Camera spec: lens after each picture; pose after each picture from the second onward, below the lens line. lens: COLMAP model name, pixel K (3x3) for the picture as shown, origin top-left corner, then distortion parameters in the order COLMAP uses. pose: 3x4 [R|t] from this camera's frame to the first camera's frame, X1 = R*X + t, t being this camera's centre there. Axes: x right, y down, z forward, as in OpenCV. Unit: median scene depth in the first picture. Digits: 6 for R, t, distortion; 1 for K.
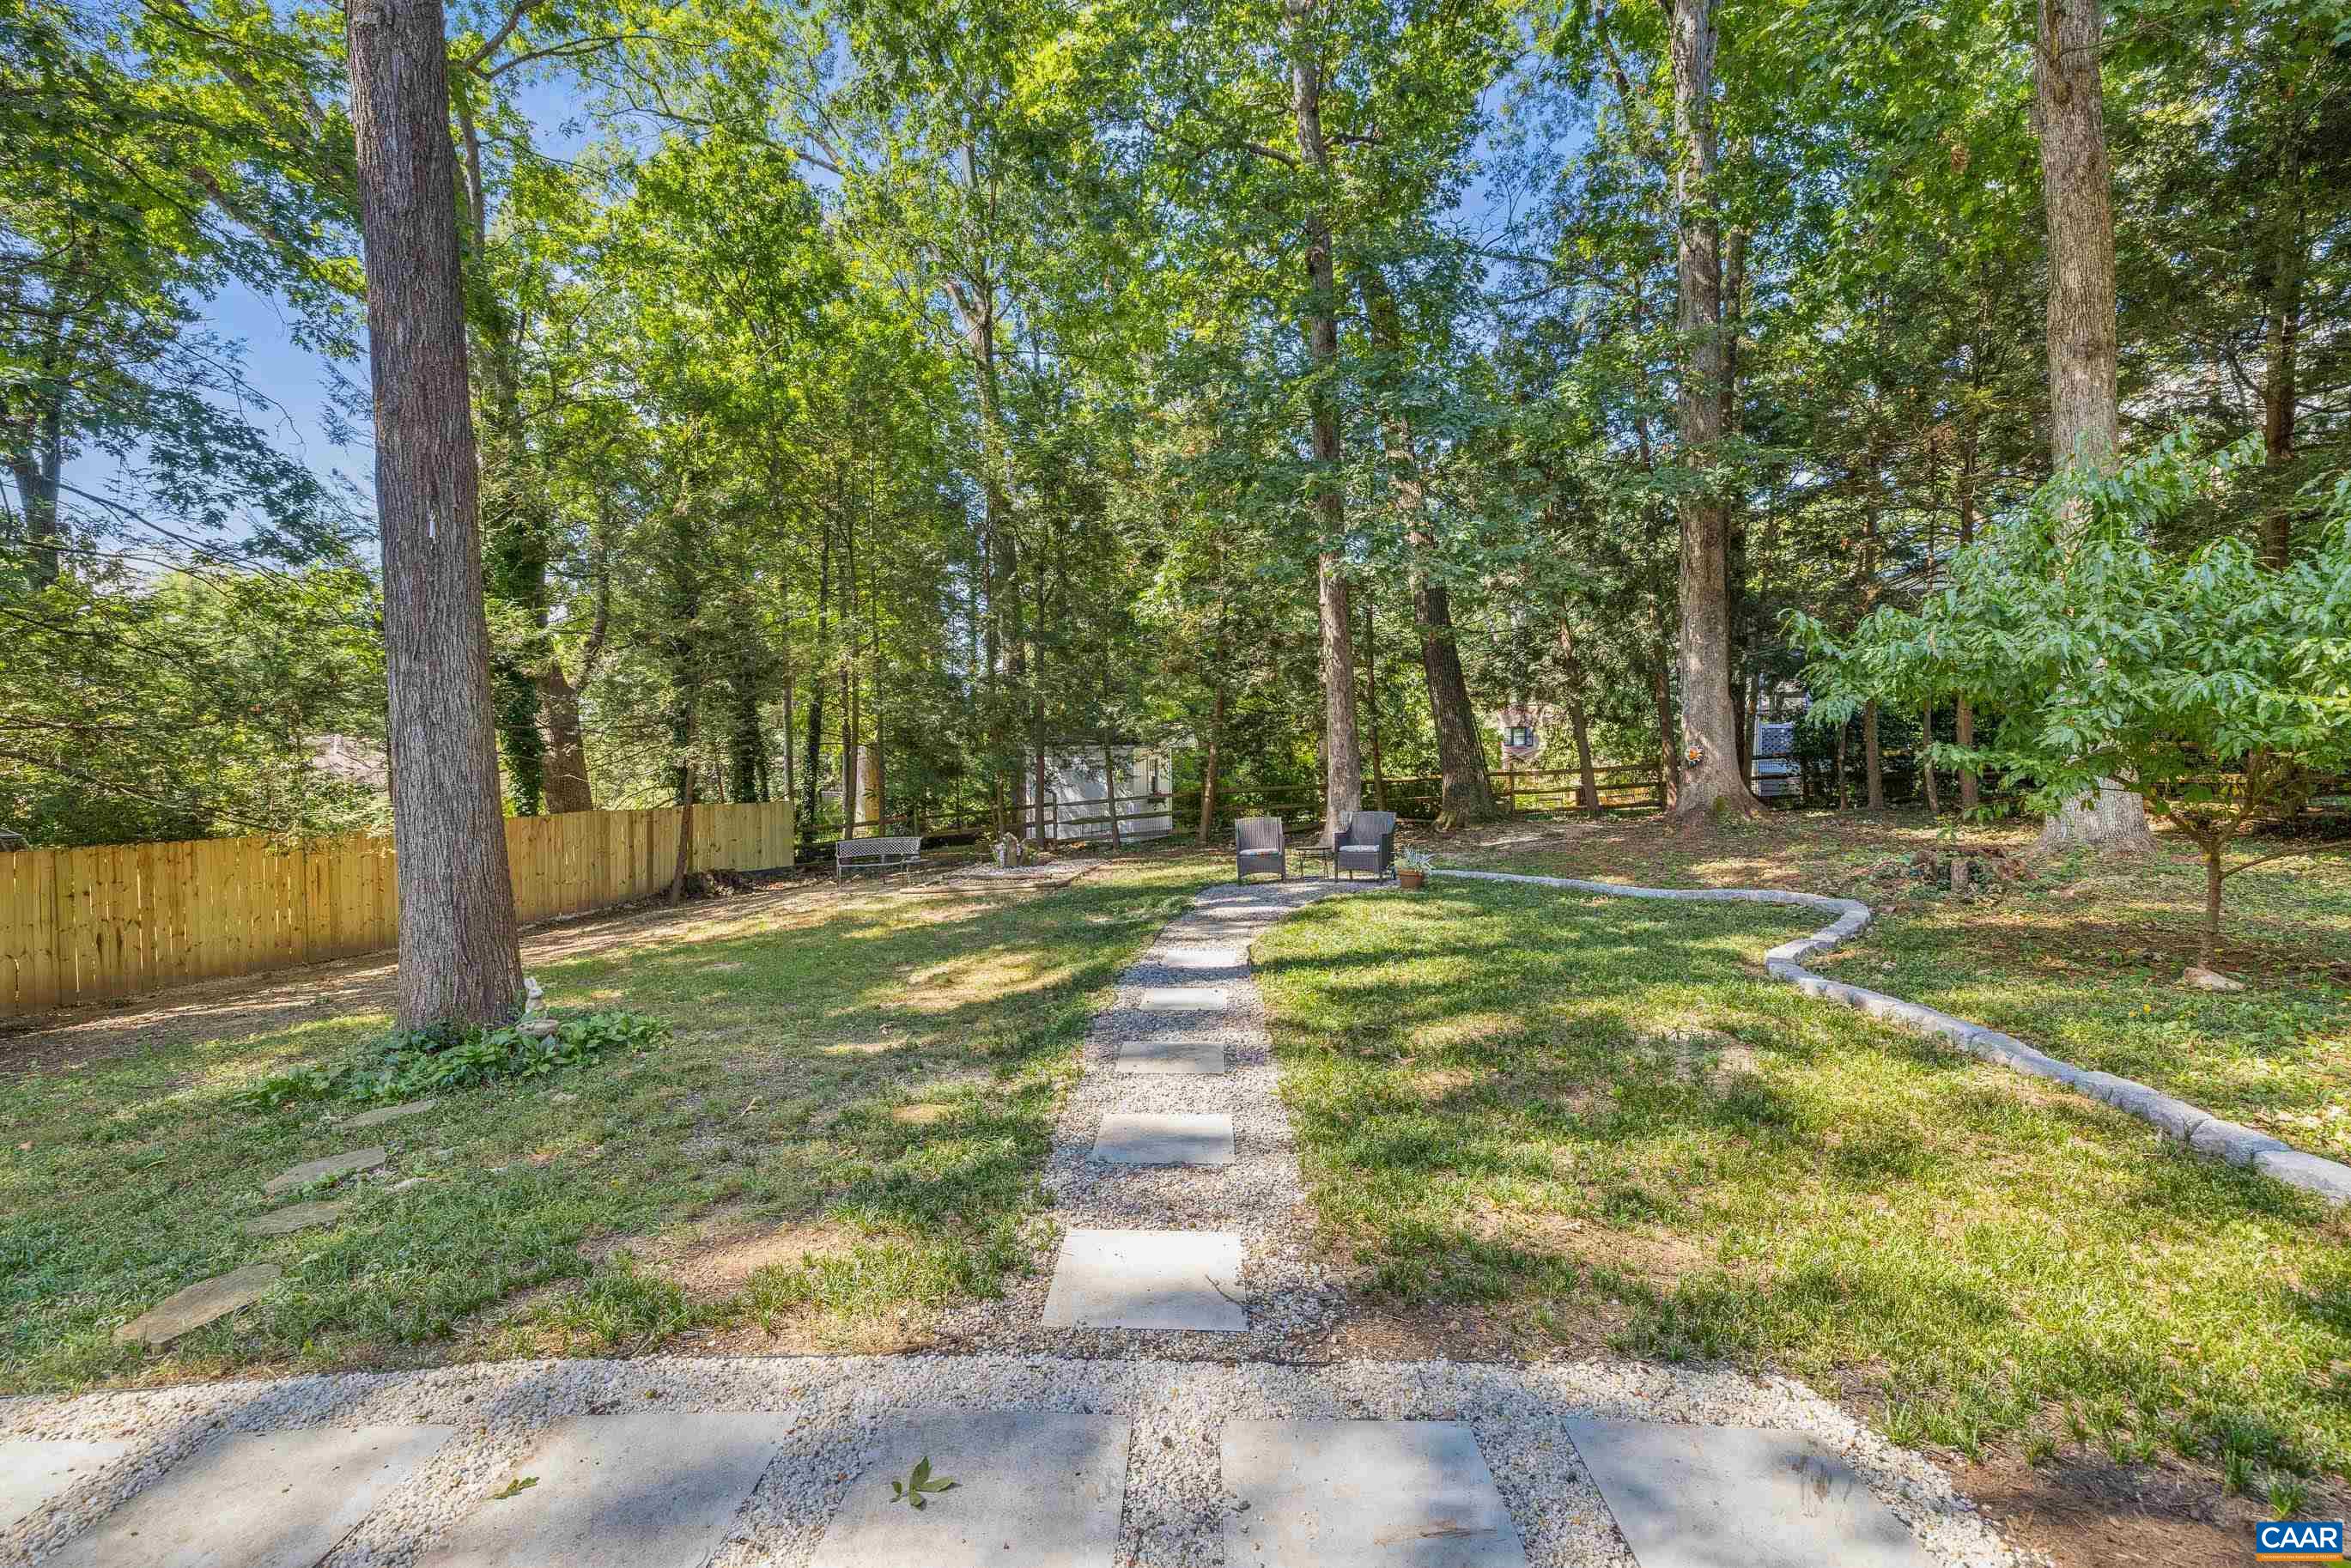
lens RADIAL K [[979.3, 0, 1175.5], [0, 979.3, 784.0], [0, 0, 1]] dist [-0.001286, -0.000257]
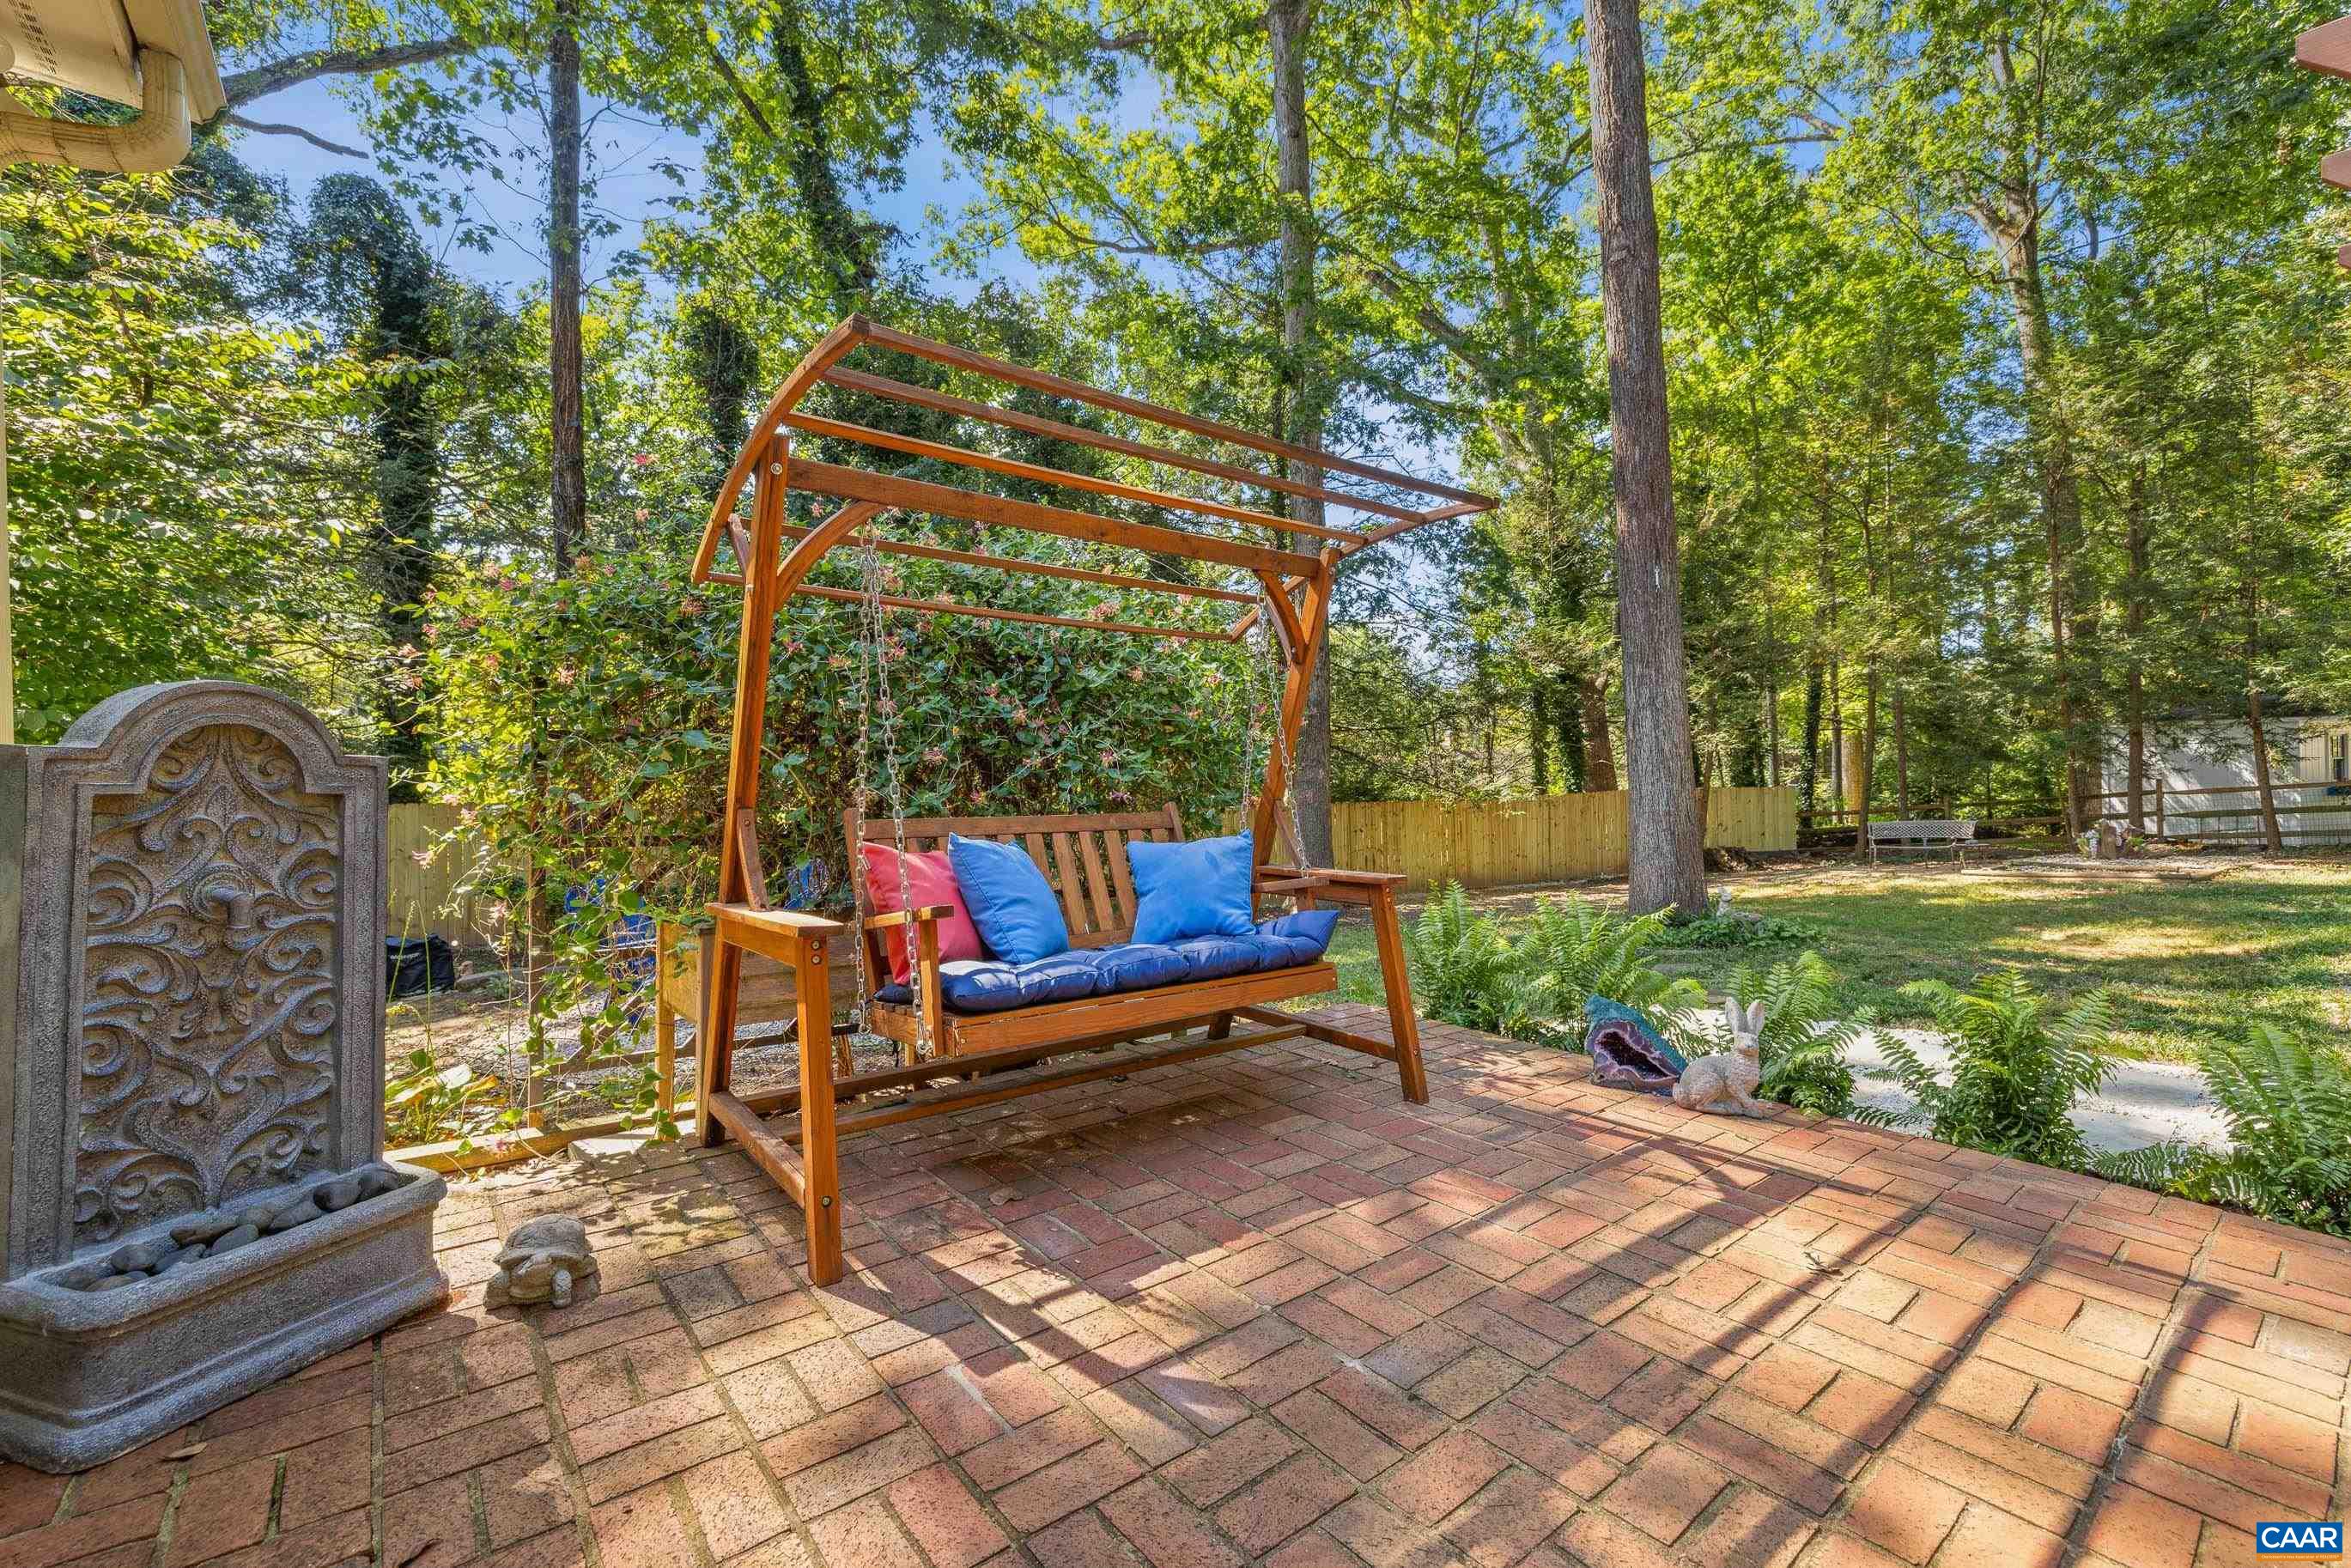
lens RADIAL K [[979.3, 0, 1175.5], [0, 979.3, 784.0], [0, 0, 1]] dist [-0.001286, -0.000257]
pose [[0.645515, 0.005605, -0.763727, -0.028636], [-0.005162, 0.999982, 0.002975, 0.014999], [0.763730, 0.002022, 0.645533, -0.164618]]
